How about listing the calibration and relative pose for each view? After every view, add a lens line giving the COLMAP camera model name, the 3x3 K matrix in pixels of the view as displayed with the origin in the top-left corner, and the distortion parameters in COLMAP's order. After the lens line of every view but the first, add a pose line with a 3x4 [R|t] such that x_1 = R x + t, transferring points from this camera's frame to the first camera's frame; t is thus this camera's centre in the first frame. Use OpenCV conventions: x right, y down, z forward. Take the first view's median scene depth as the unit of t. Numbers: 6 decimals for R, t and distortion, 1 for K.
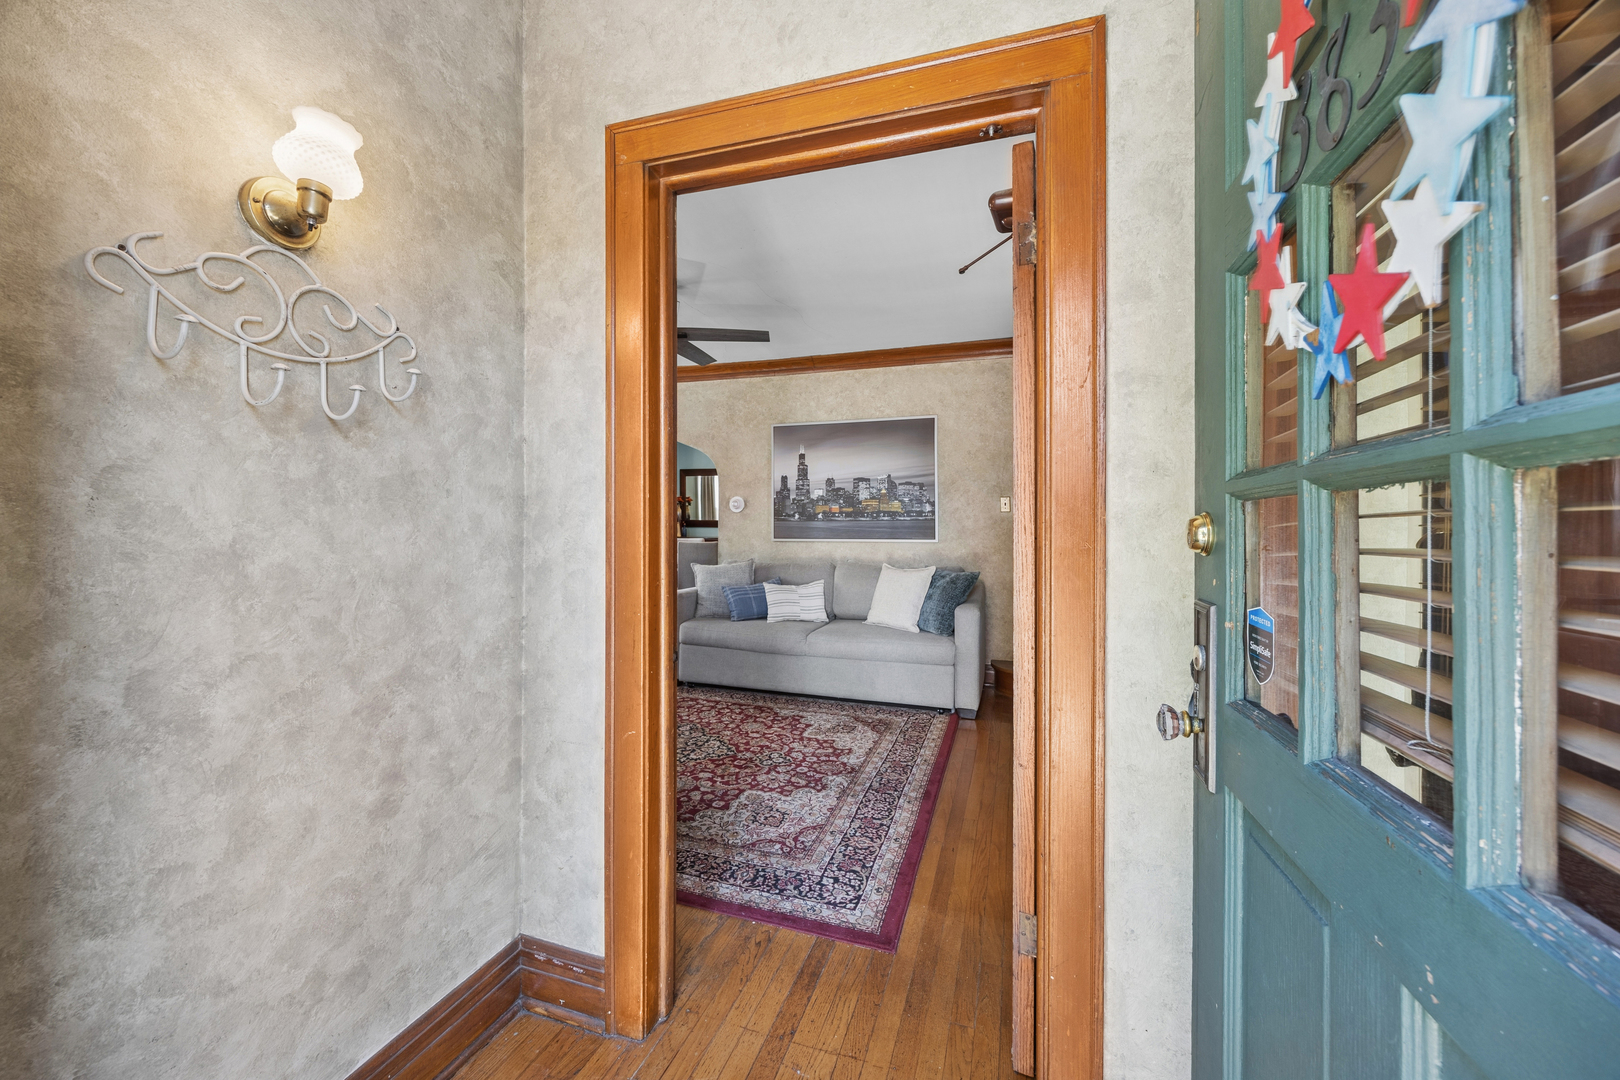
lens RADIAL K [[613.4, 0, 805.2], [0, 613.4, 539.6], [0, 0, 1]] dist [0.010496, 0.000018]
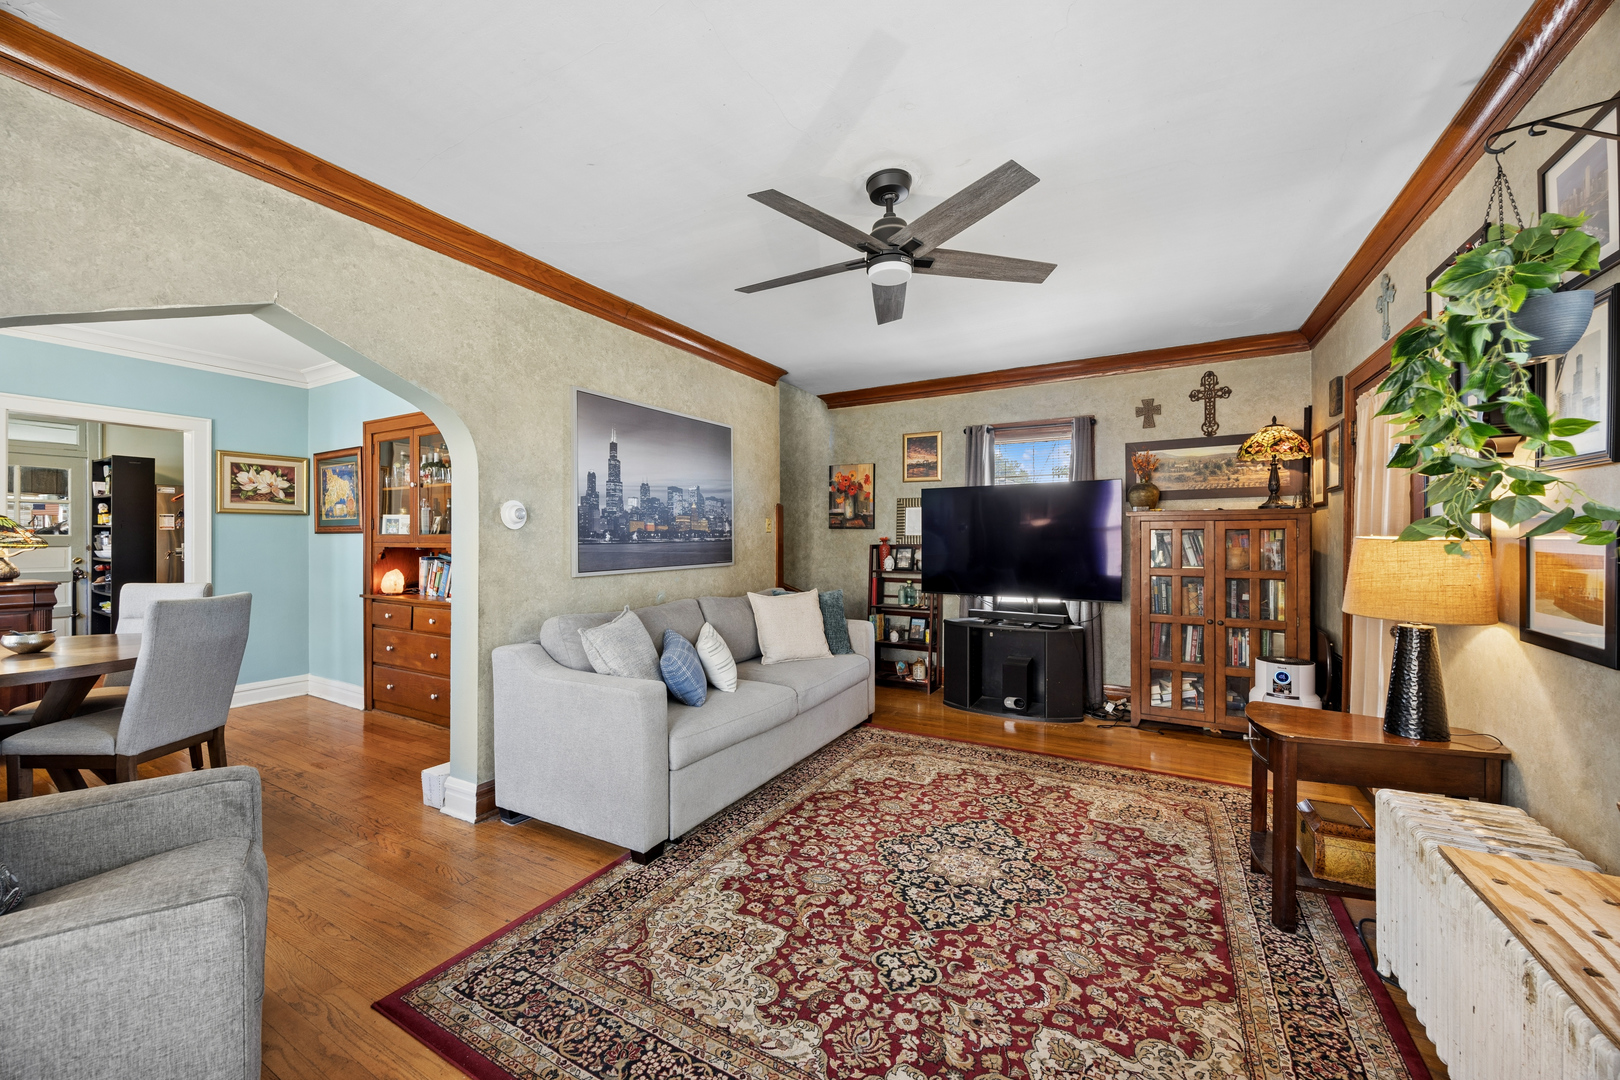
lens RADIAL K [[613.4, 0, 805.2], [0, 613.4, 539.6], [0, 0, 1]] dist [0.010496, 0.000018]
pose [[0.190336, -0.008407, 0.981683, -0.850829], [0.024443, 0.999694, 0.003822, -0.044079], [-0.981415, 0.023268, 0.190483, 0.918140]]
